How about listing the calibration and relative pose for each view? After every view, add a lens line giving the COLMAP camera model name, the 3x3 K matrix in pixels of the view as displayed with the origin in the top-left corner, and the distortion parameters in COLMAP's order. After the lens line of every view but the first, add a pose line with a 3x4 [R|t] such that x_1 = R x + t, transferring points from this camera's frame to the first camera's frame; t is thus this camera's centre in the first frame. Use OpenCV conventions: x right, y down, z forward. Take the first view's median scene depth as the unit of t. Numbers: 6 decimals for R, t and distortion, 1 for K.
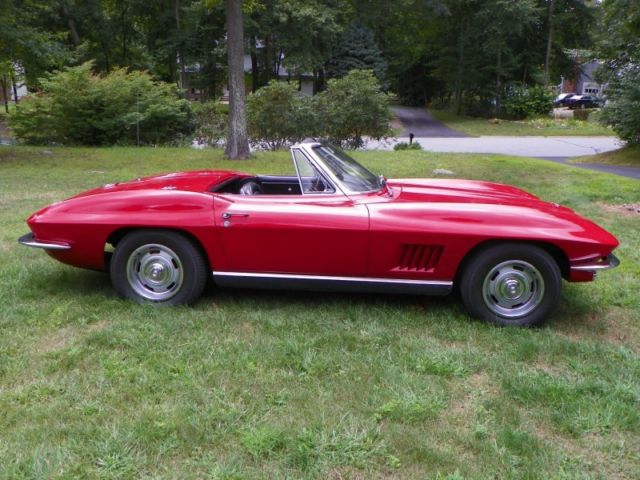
lens RADIAL K [[626.2, 0, 320.0], [0, 626.2, 240.0], [0, 0, 1]] dist [-0.024881, 0.031618]
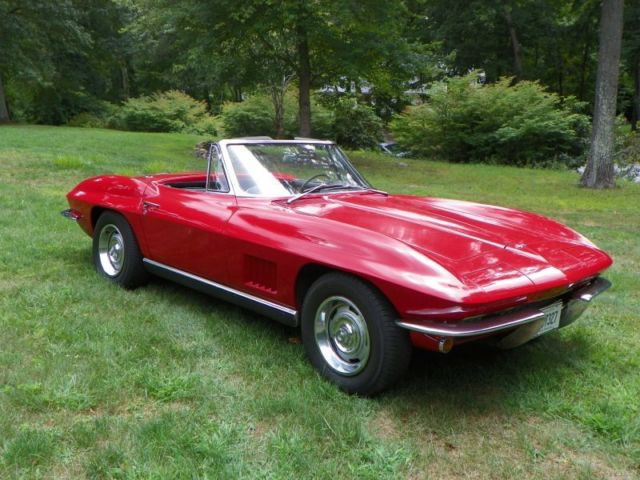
lens RADIAL K [[731.6, 0, 320.0], [0, 731.6, 240.0], [0, 0, 1]] dist [0.013584, 0.036558]
pose [[0.724493, 0.130729, -0.676771, 0.232769], [-0.170517, 0.985324, 0.007790, -0.010418], [0.667857, 0.109757, 0.736152, 0.078705]]
